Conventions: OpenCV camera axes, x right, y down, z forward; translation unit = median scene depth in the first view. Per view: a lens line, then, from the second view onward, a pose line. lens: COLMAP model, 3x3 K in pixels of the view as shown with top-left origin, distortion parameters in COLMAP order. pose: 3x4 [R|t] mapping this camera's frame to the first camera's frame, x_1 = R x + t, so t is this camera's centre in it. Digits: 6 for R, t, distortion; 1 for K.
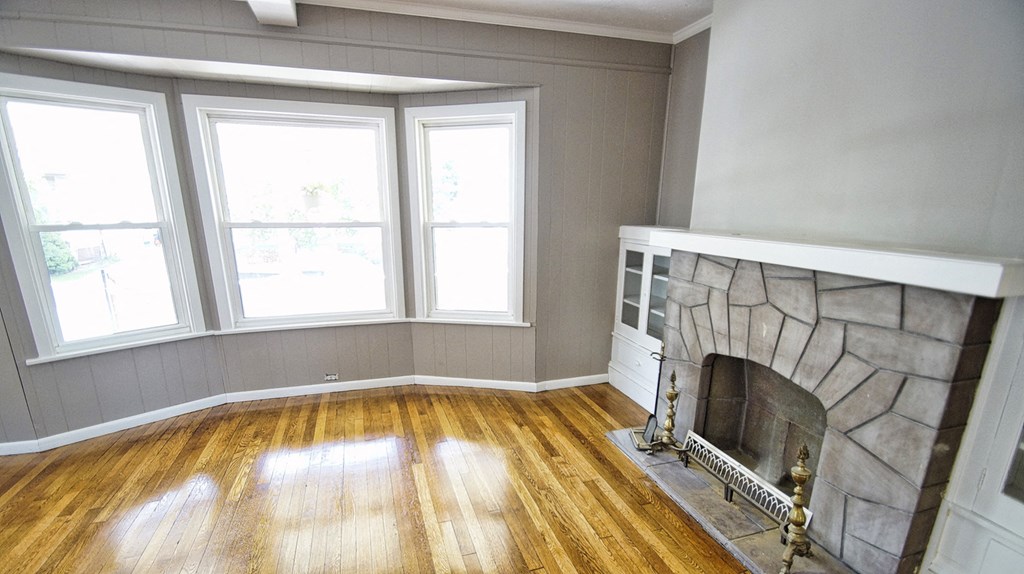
lens RADIAL K [[457.6, 0, 499.0], [0, 457.6, 333.6], [0, 0, 1]] dist [0.021755, -0.020251]
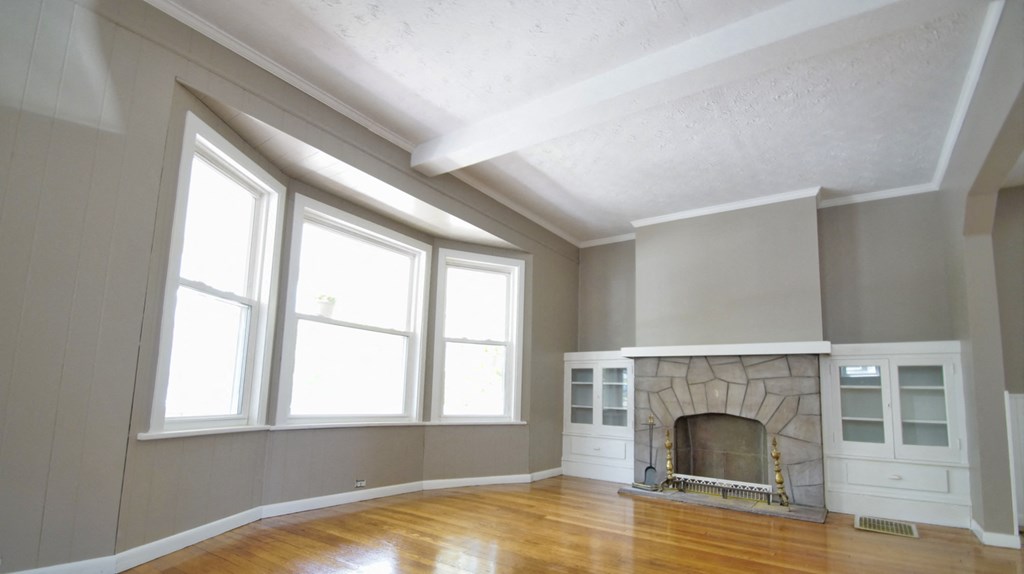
lens RADIAL K [[488.1, 0, 496.5], [0, 488.1, 334.1], [0, 0, 1]] dist [-0.001033, -0.000447]
pose [[0.798030, 0.102695, 0.593803, -1.128286], [0.131647, 0.931863, -0.338085, 0.271563], [-0.588062, 0.347974, 0.730135, 0.011342]]
